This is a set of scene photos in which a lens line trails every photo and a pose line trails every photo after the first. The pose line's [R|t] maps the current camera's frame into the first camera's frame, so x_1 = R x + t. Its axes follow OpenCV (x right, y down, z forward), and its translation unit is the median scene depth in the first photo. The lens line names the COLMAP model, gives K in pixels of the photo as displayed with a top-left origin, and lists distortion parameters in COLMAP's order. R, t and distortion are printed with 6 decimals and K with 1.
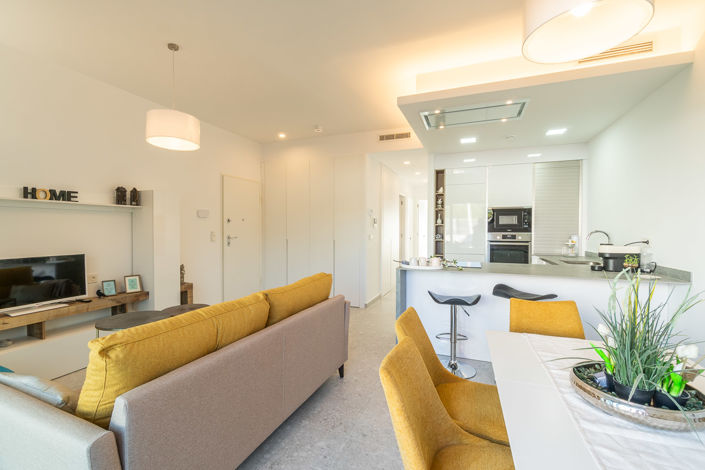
lens RADIAL K [[307.0, 0, 346.4], [0, 307.0, 236.6], [0, 0, 1]] dist [-0.009491, 0.001363]
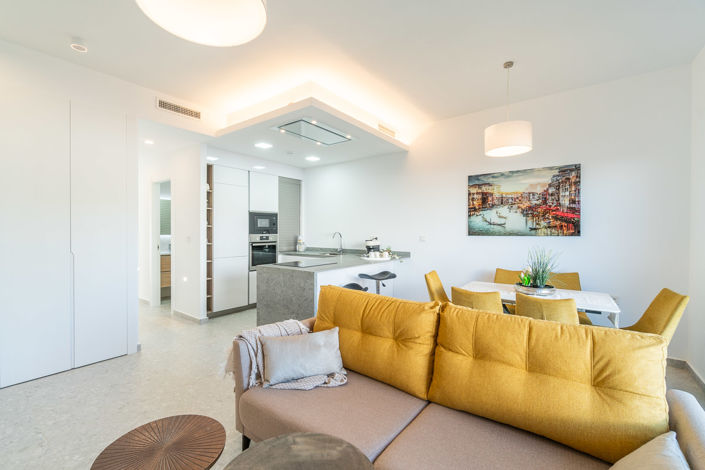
lens RADIAL K [[307.0, 0, 354.0], [0, 307.0, 237.1], [0, 0, 1]] dist [-0.009491, 0.001363]
pose [[0.253080, -0.021794, 0.967200, -0.480859], [0.023835, 0.999583, 0.016287, -0.013284], [-0.967152, 0.018932, 0.253494, 0.405181]]
